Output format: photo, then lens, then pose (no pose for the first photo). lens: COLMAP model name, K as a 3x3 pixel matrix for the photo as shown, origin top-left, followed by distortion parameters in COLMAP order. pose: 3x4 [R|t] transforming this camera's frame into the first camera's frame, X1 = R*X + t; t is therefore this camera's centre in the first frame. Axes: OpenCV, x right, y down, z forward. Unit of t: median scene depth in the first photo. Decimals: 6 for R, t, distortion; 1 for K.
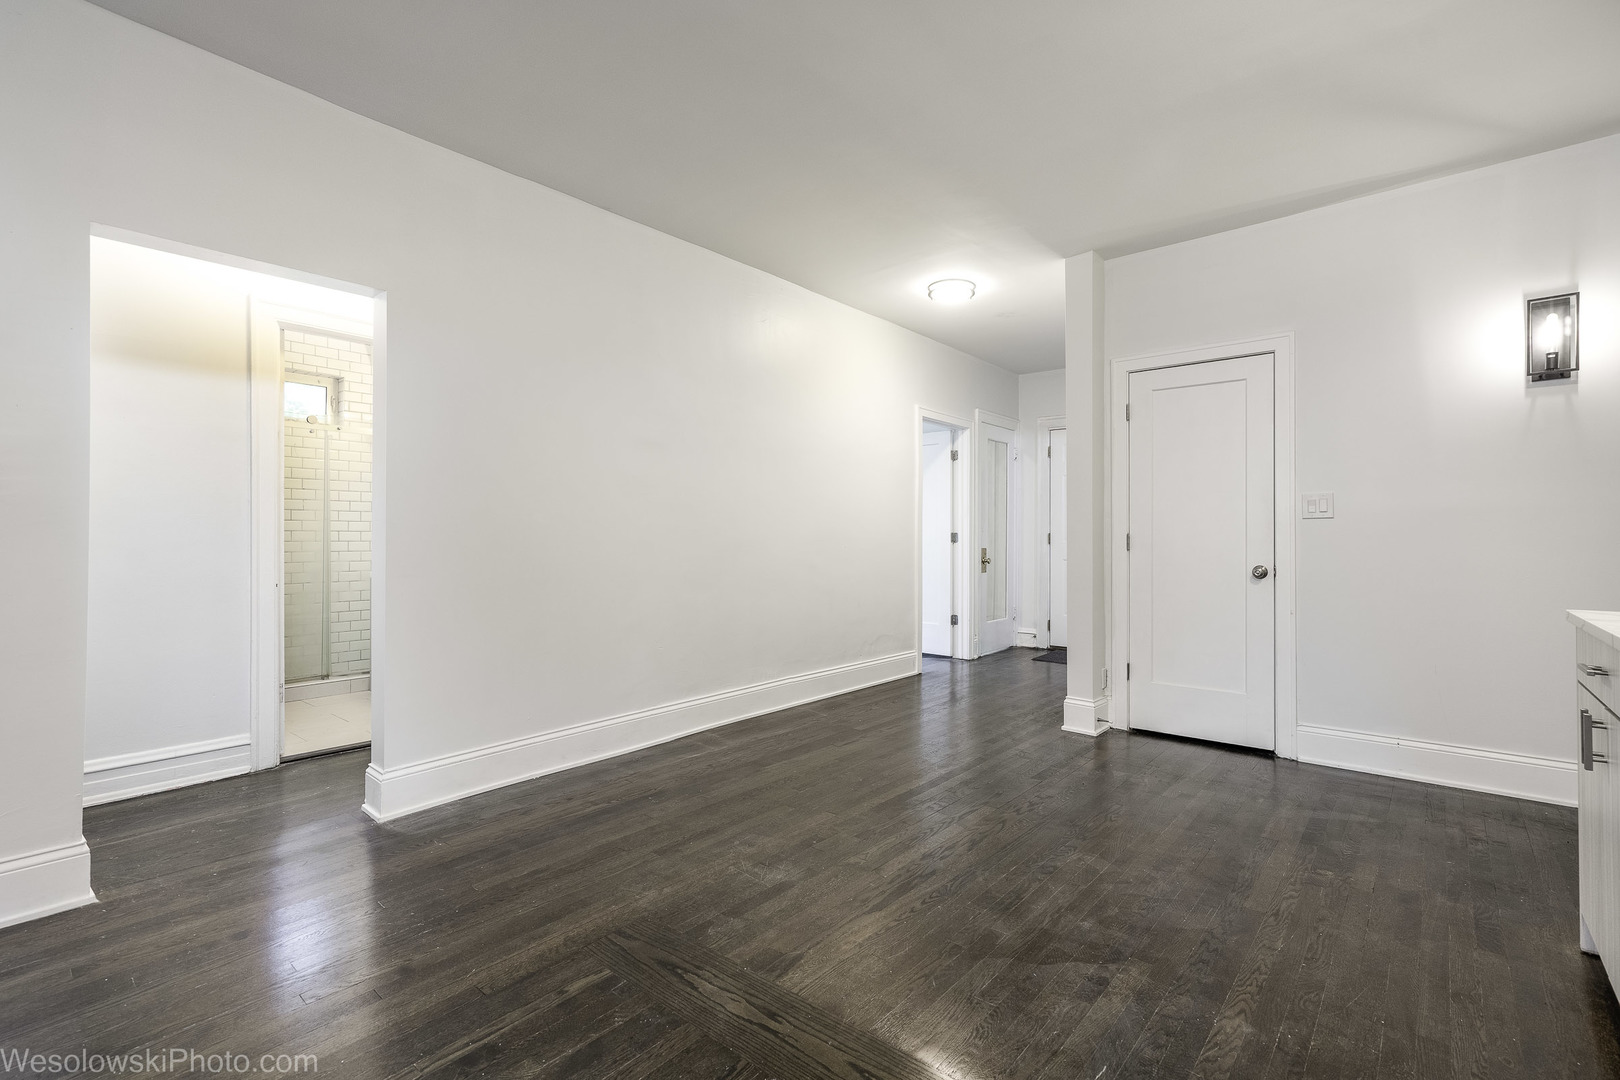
lens RADIAL K [[739.5, 0, 808.3], [0, 739.5, 524.1], [0, 0, 1]] dist [-0.000362, -0.000037]
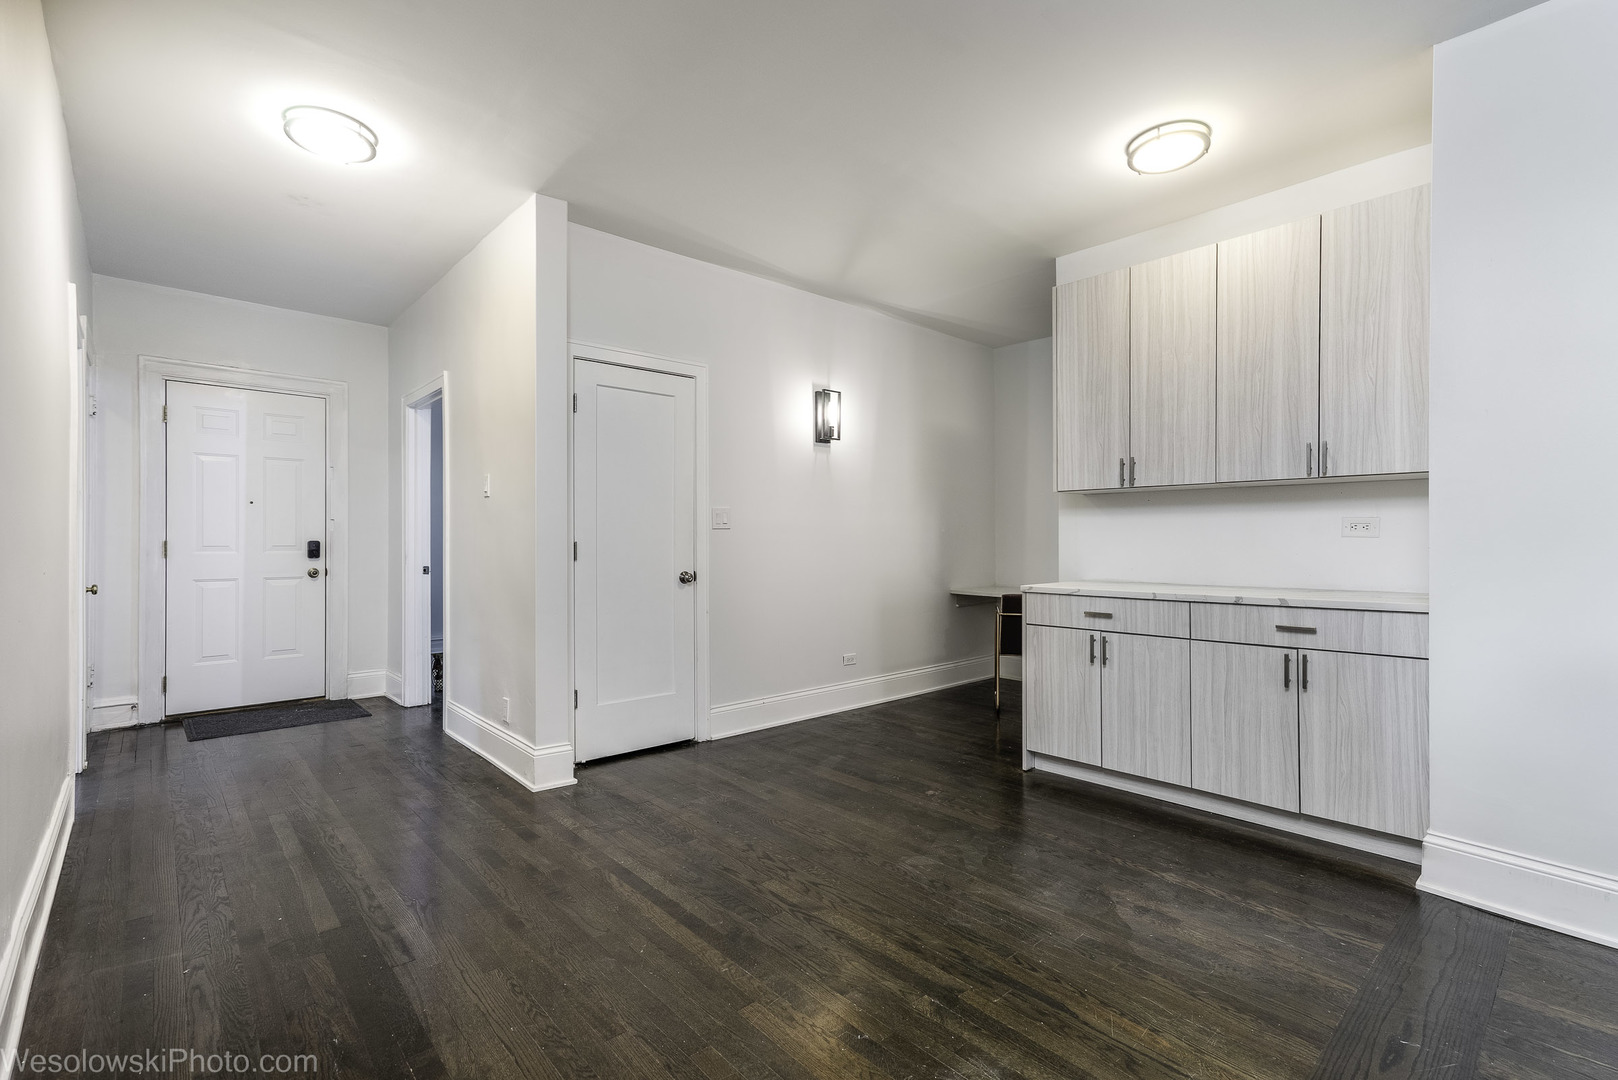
lens RADIAL K [[727.7, 0, 809.0], [0, 727.7, 540.0], [0, 0, 1]] dist [-0.000095, 0.000084]
pose [[0.135048, 0.005394, 0.990824, -0.470582], [-0.014716, 0.999886, -0.003438, 0.010961], [-0.990730, -0.014116, 0.135112, 0.749577]]
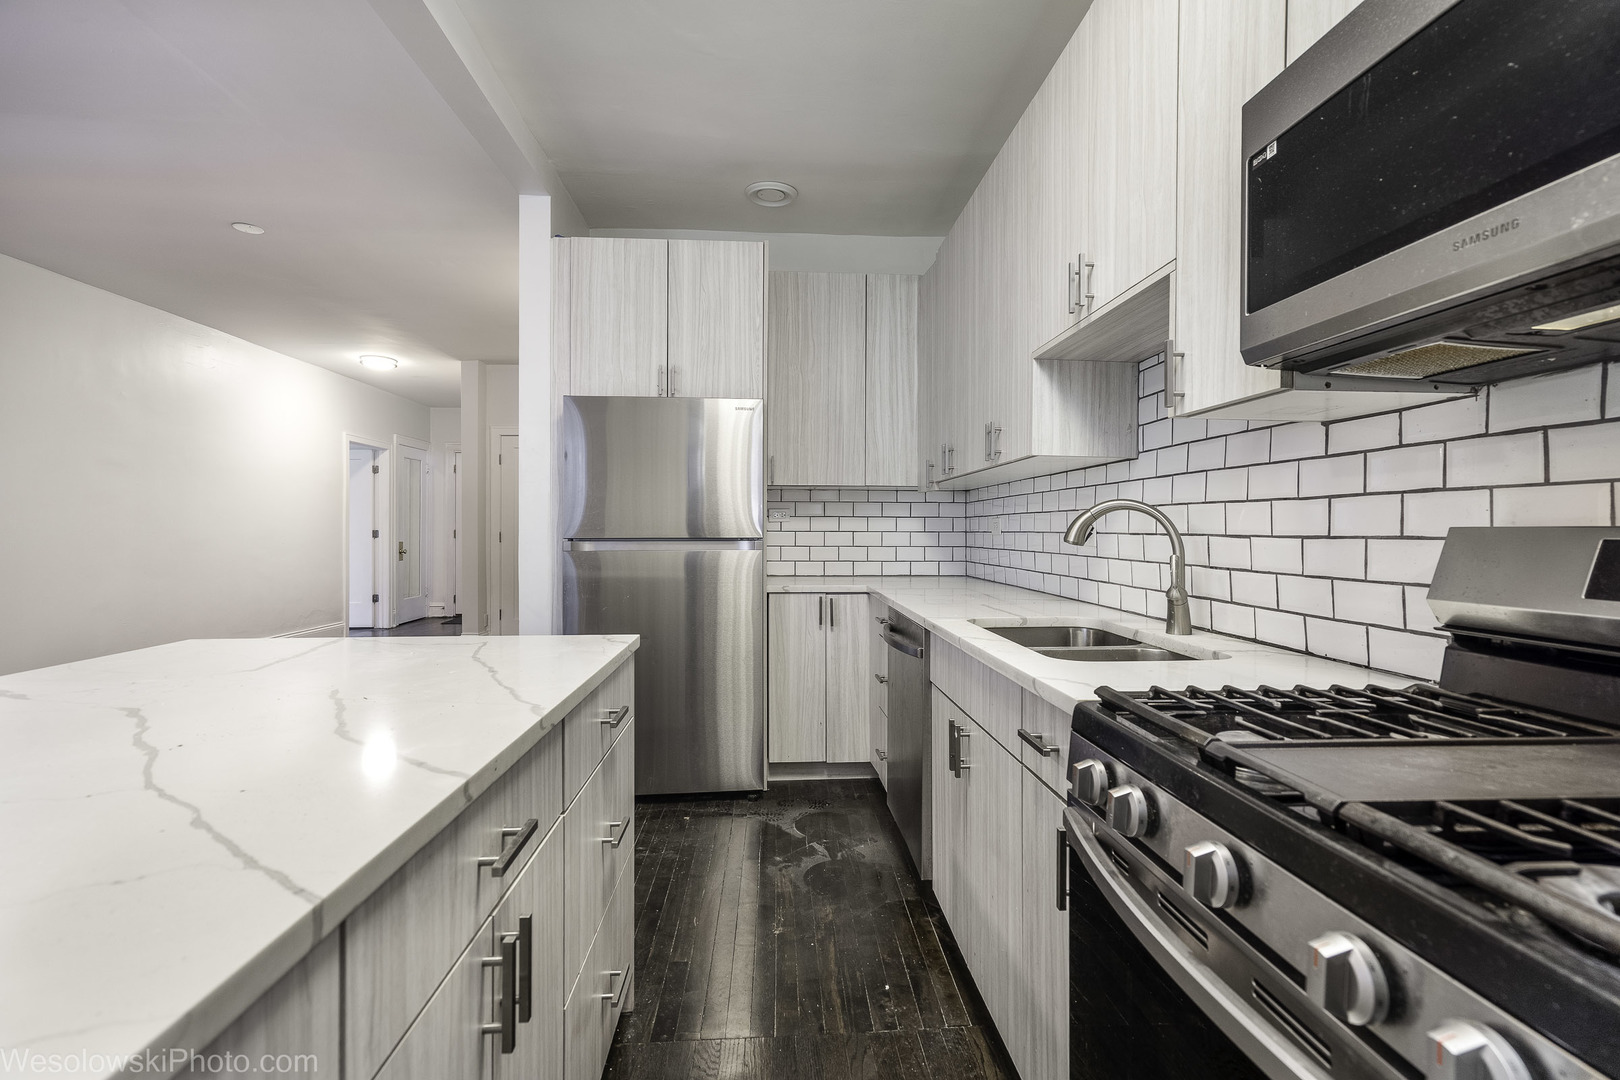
lens RADIAL K [[739.5, 0, 808.3], [0, 739.5, 524.1], [0, 0, 1]] dist [-0.000362, -0.000037]
pose [[0.737789, -0.002966, 0.675025, -0.211436], [-0.012198, 0.999768, 0.017725, -0.058000], [-0.674921, -0.021311, 0.737582, -0.834546]]
